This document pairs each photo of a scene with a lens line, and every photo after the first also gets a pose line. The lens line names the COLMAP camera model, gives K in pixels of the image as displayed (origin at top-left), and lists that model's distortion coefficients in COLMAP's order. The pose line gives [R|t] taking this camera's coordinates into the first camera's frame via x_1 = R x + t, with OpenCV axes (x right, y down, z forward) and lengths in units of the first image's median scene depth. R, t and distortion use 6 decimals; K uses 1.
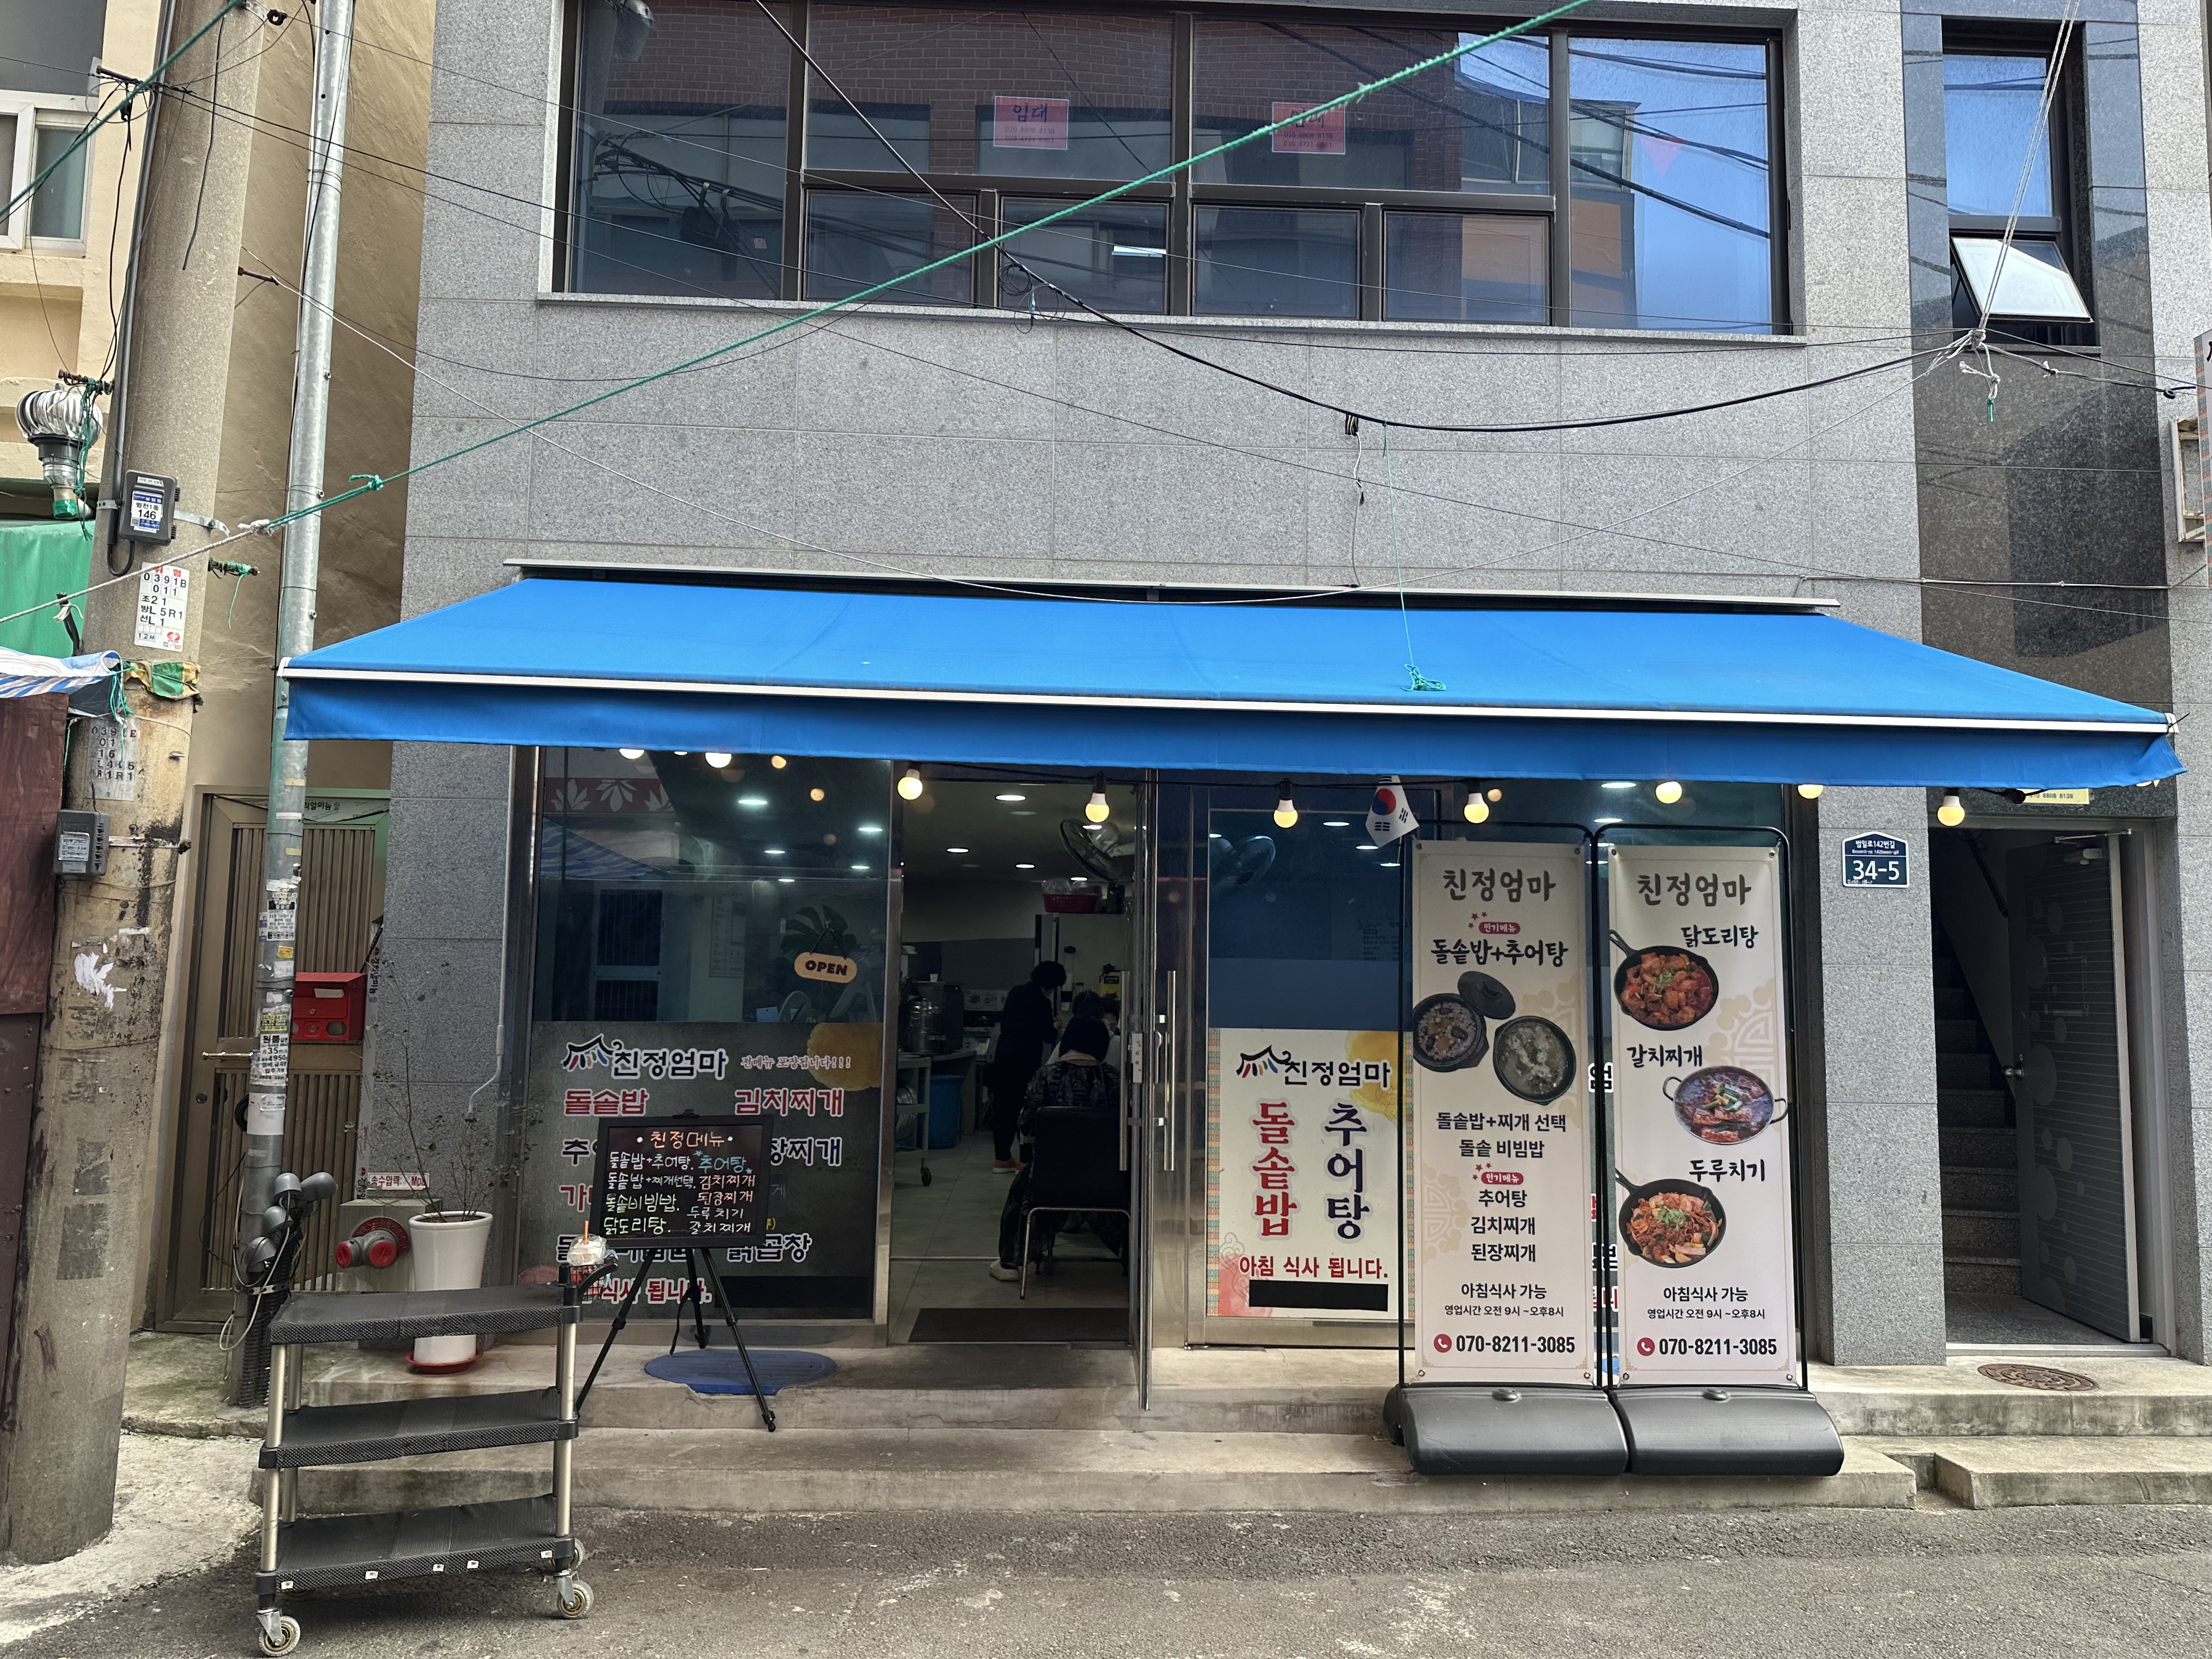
lens RADIAL K [[1531.0, 0, 1106.0], [0, 1531.0, 829.5], [0, 0, 1]] dist [0.113811, -0.119650]
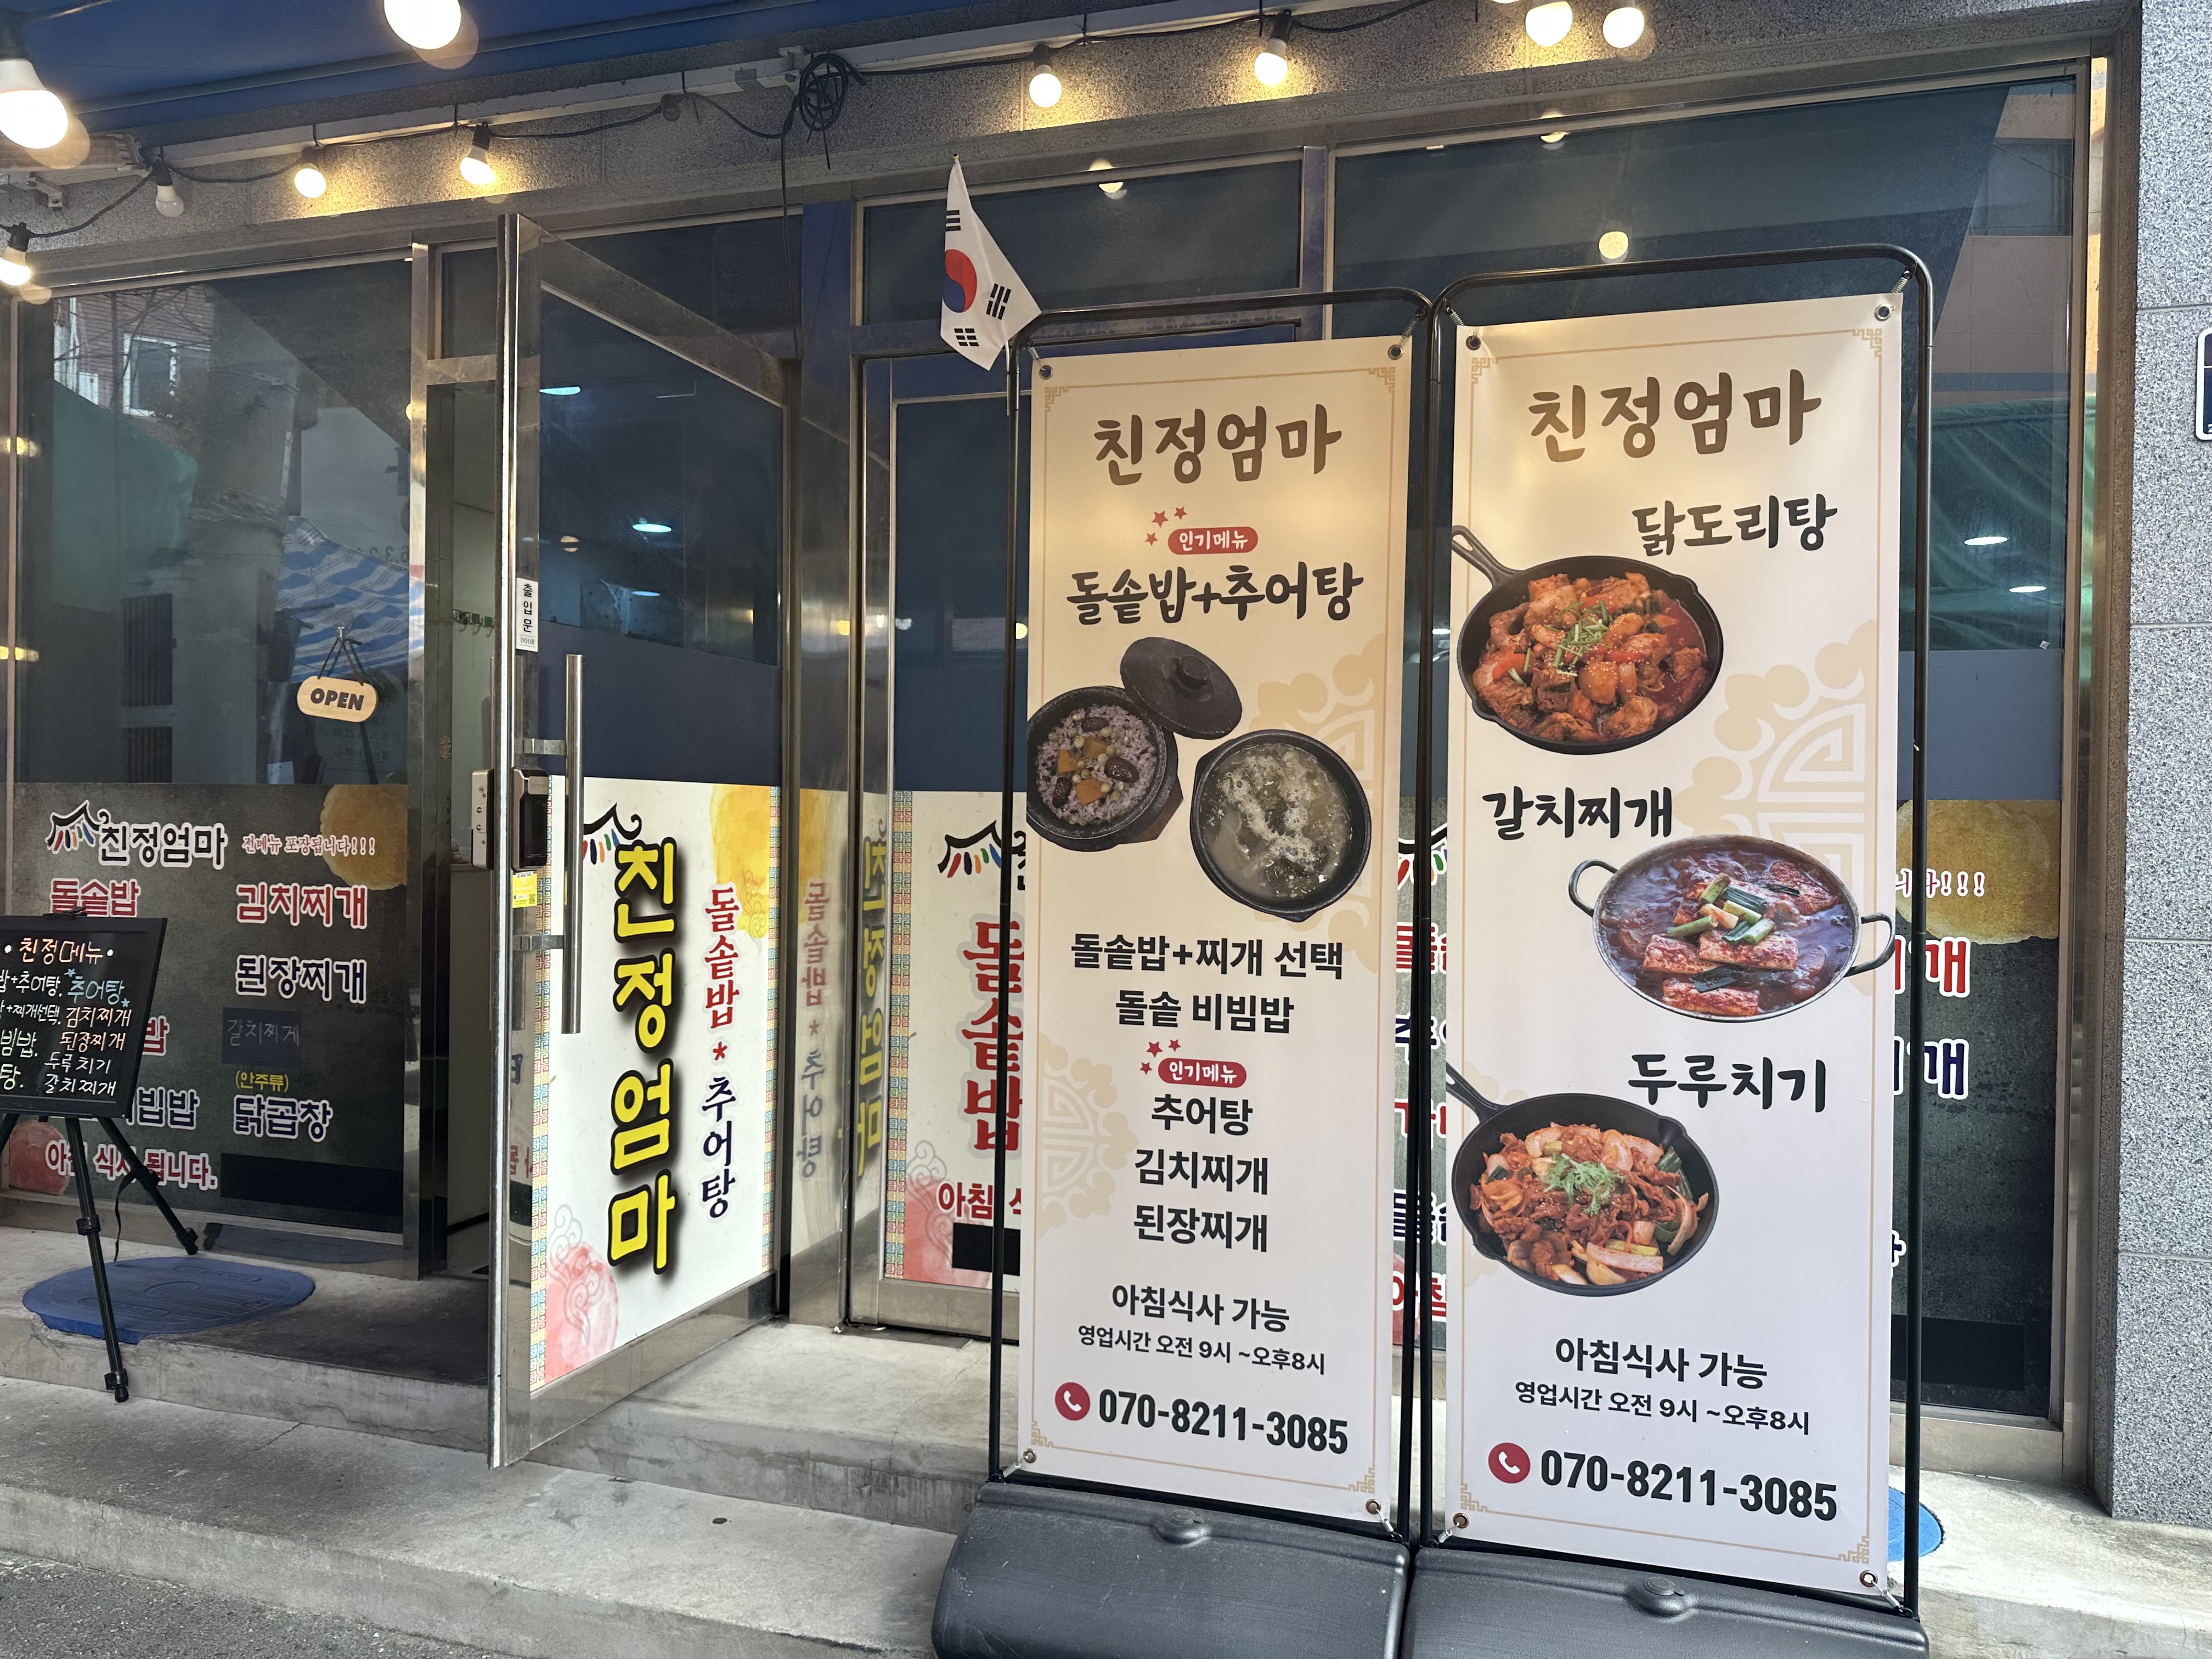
lens RADIAL K [[1531.0, 0, 1106.0], [0, 1531.0, 829.5], [0, 0, 1]] dist [0.113811, -0.119650]
pose [[0.937968, 0.000249, -0.346723, 0.386175], [0.031774, 0.995730, 0.086671, 0.109236], [0.345264, -0.092311, 0.933955, 0.555977]]
